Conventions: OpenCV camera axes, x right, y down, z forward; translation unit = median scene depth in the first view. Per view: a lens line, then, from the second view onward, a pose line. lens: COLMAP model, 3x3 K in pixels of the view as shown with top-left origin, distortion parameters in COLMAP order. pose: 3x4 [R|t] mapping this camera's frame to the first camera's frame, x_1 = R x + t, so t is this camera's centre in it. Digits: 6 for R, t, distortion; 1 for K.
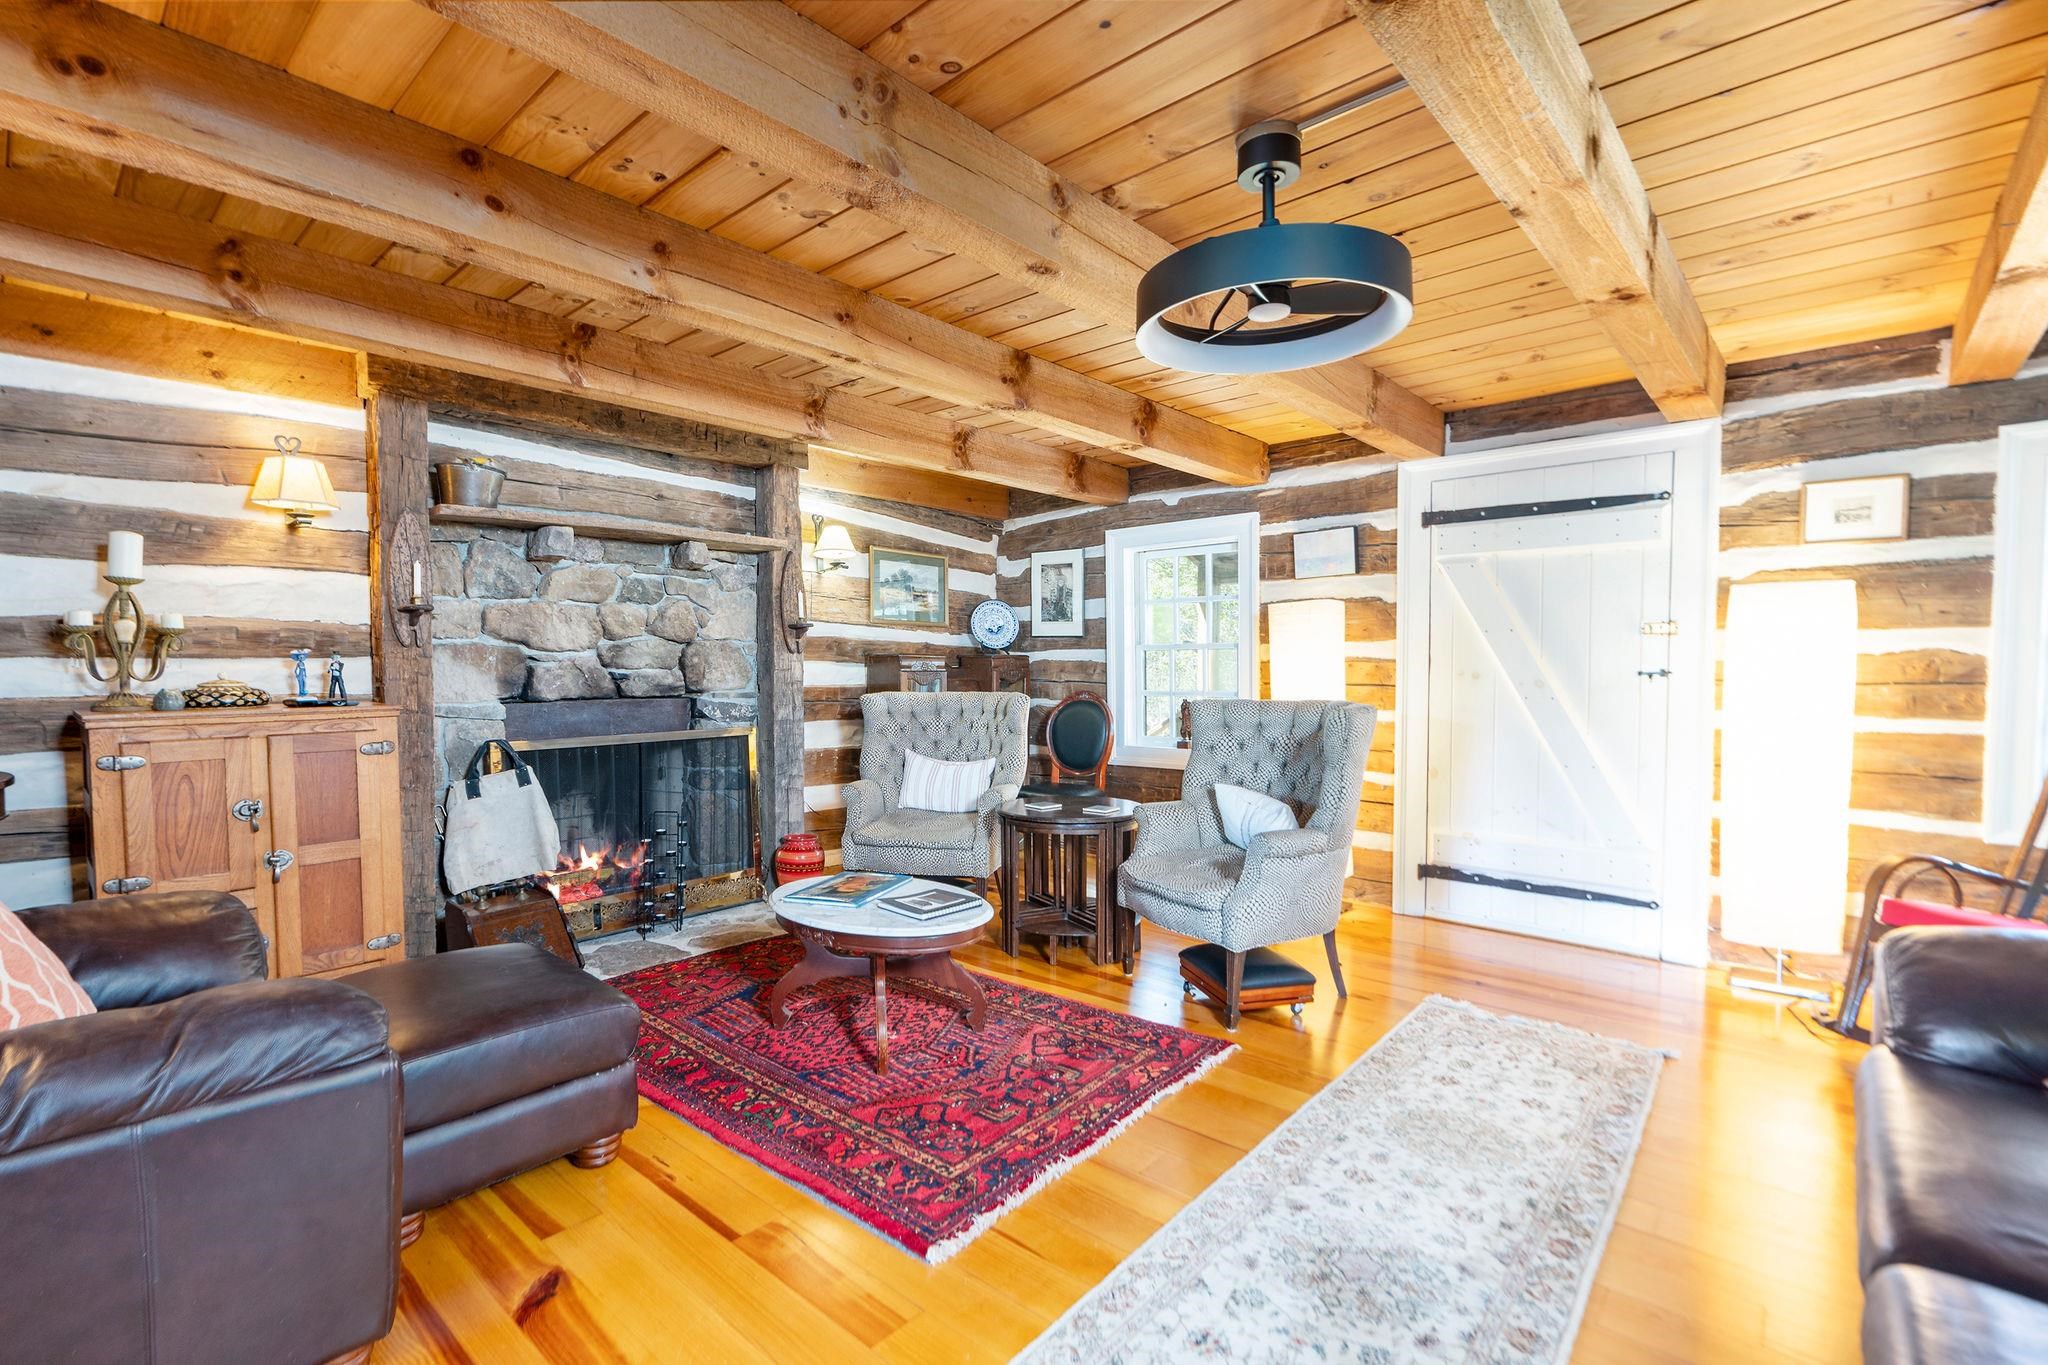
lens RADIAL K [[935.8, 0, 1019.0], [0, 935.8, 701.9], [0, 0, 1]] dist [0.000503, 0.000057]
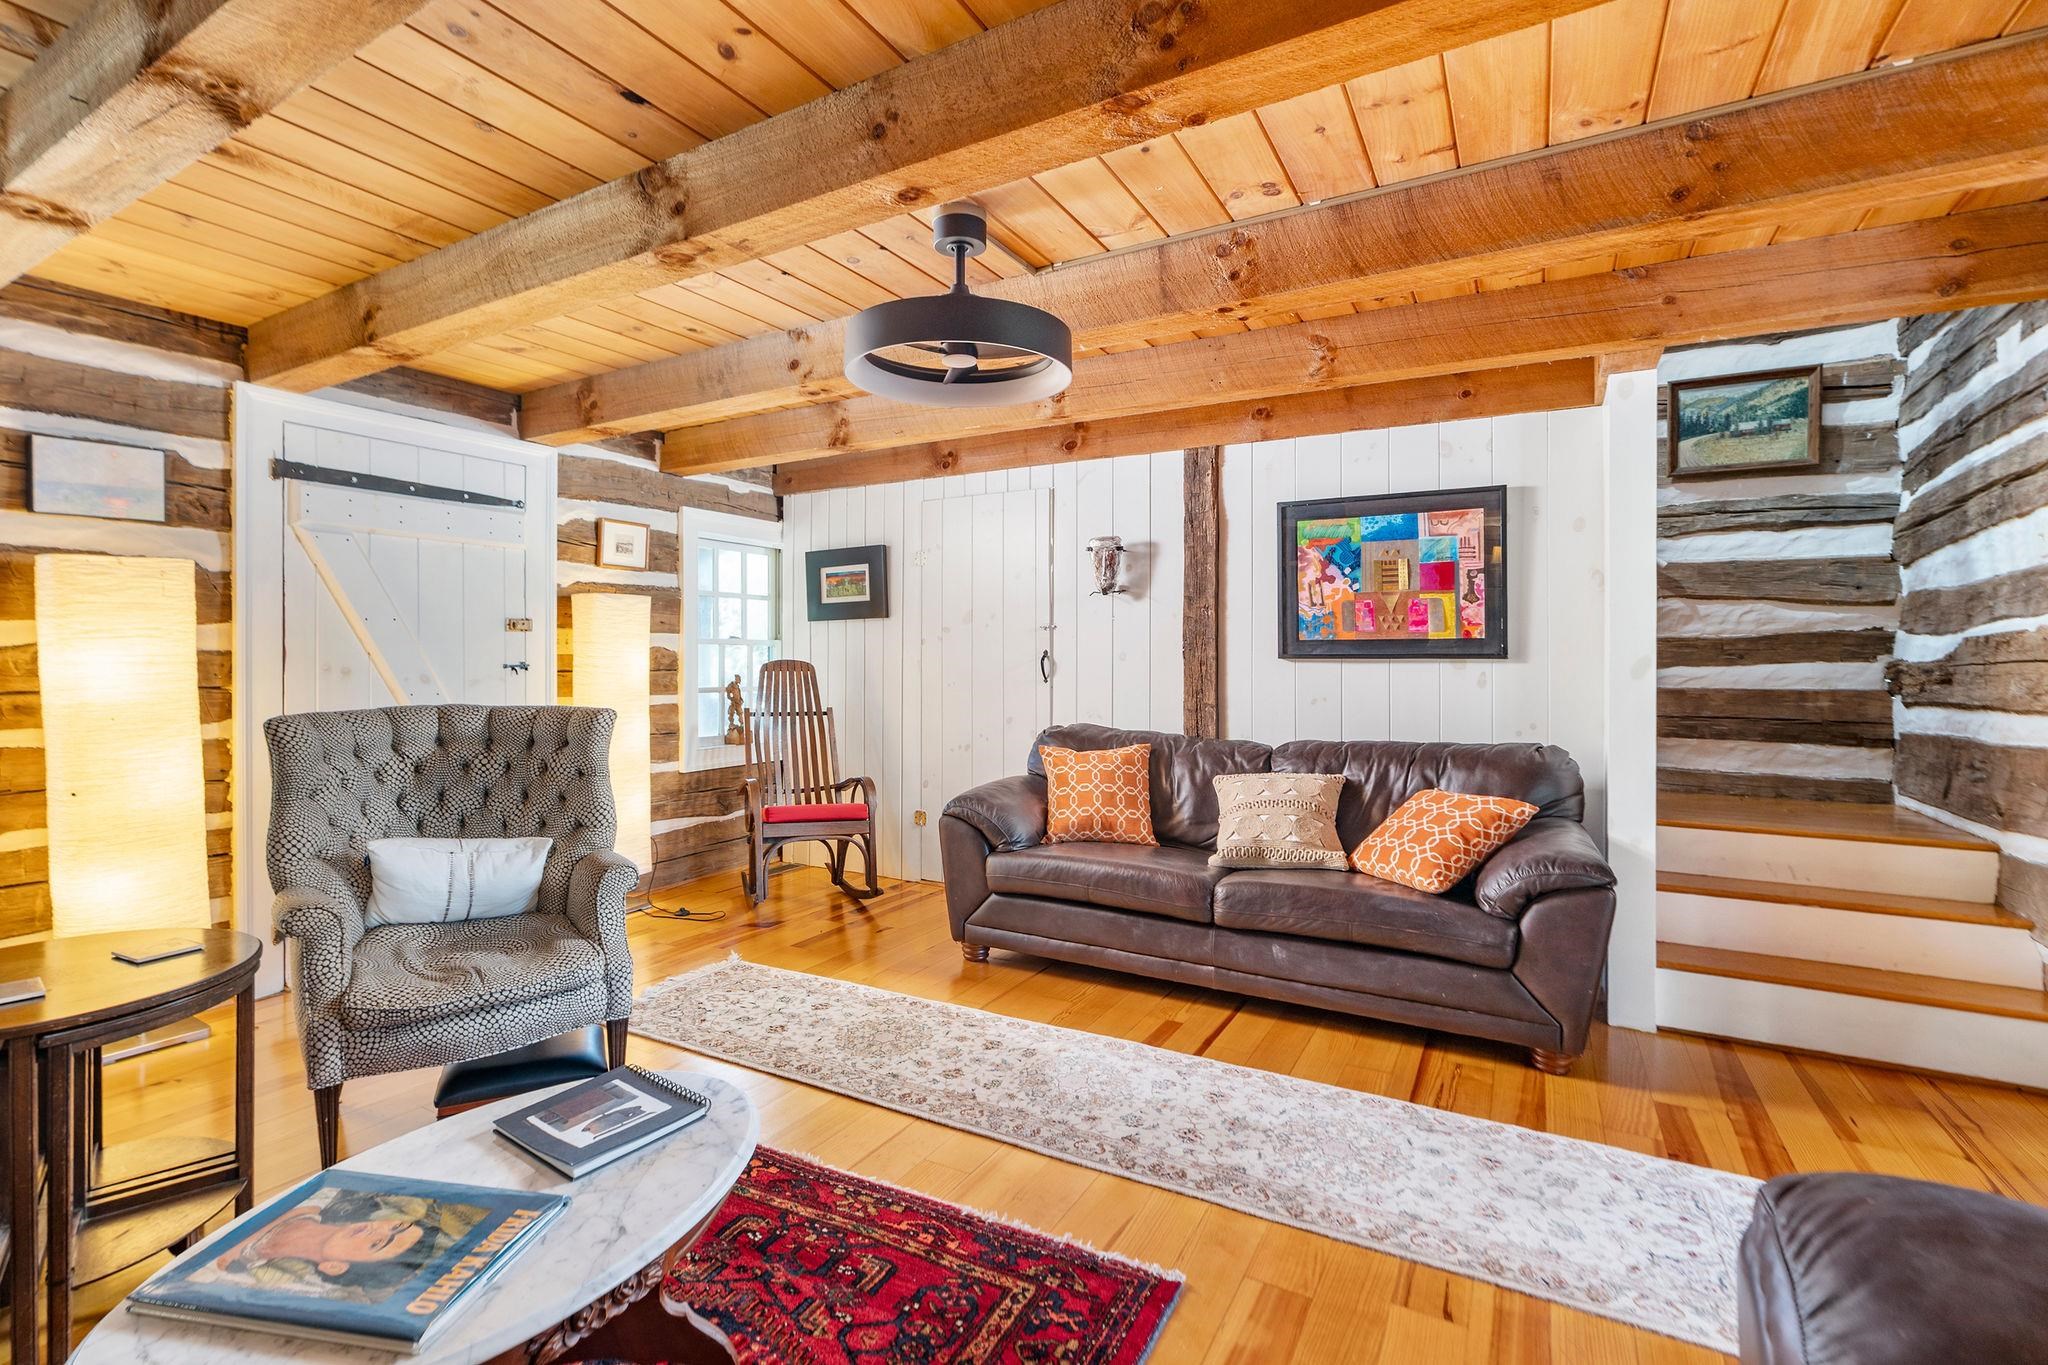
lens RADIAL K [[915.2, 0, 1020.6], [0, 915.2, 655.5], [0, 0, 1]] dist [-0.001713, 0.000009]
pose [[-0.194657, 0.002569, 0.980868, -0.545133], [0.038908, 0.999230, 0.005104, -0.029716], [-0.980099, 0.039157, -0.194607, 0.733173]]
